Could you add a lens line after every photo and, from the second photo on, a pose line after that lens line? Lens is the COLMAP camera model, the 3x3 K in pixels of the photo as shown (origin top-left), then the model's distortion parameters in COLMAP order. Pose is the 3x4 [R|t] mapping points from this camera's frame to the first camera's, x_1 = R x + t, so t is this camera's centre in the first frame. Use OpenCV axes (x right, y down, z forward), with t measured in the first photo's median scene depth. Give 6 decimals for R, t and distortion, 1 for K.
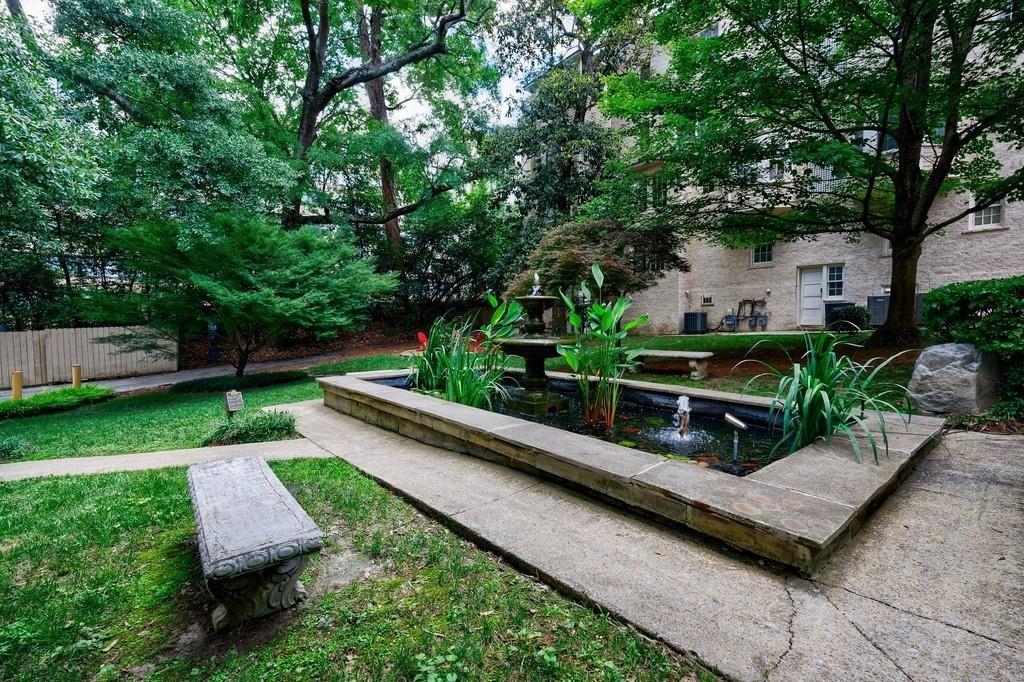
lens RADIAL K [[433.1, 0, 512.0], [0, 433.1, 341.0], [0, 0, 1]] dist [-0.000013, -0.000342]
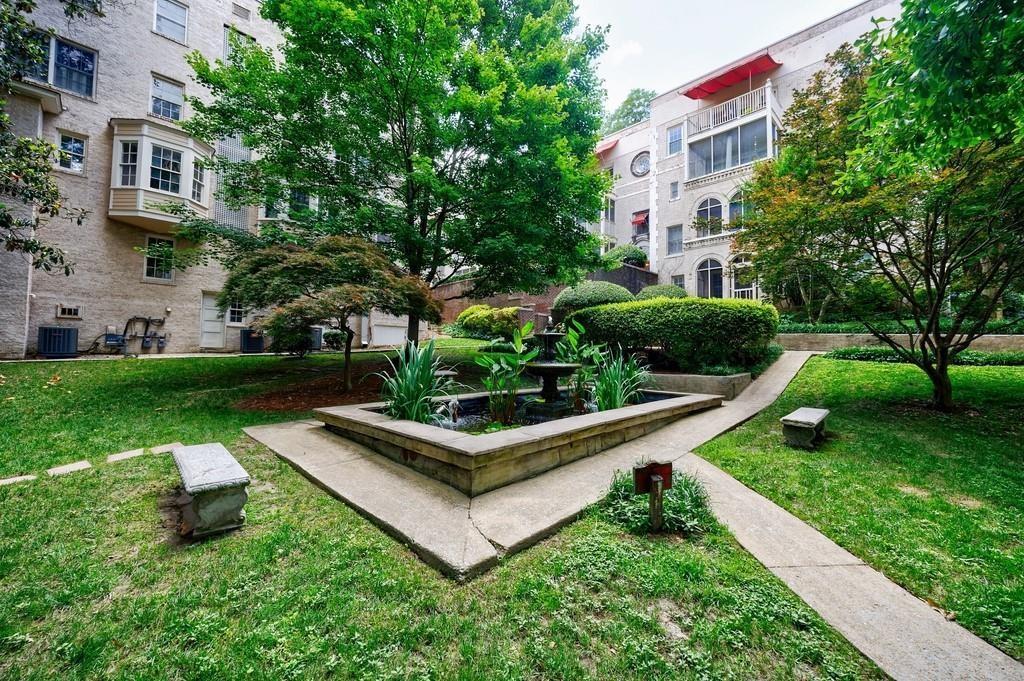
lens RADIAL K [[398.7, 0, 512.0], [0, 398.7, 340.5], [0, 0, 1]] dist [0.000457, 0.000022]
pose [[-0.110718, 0.028079, 0.993455, -0.345640], [0.019490, 0.999470, -0.026077, -0.013962], [-0.993661, 0.016475, -0.111206, 0.363513]]
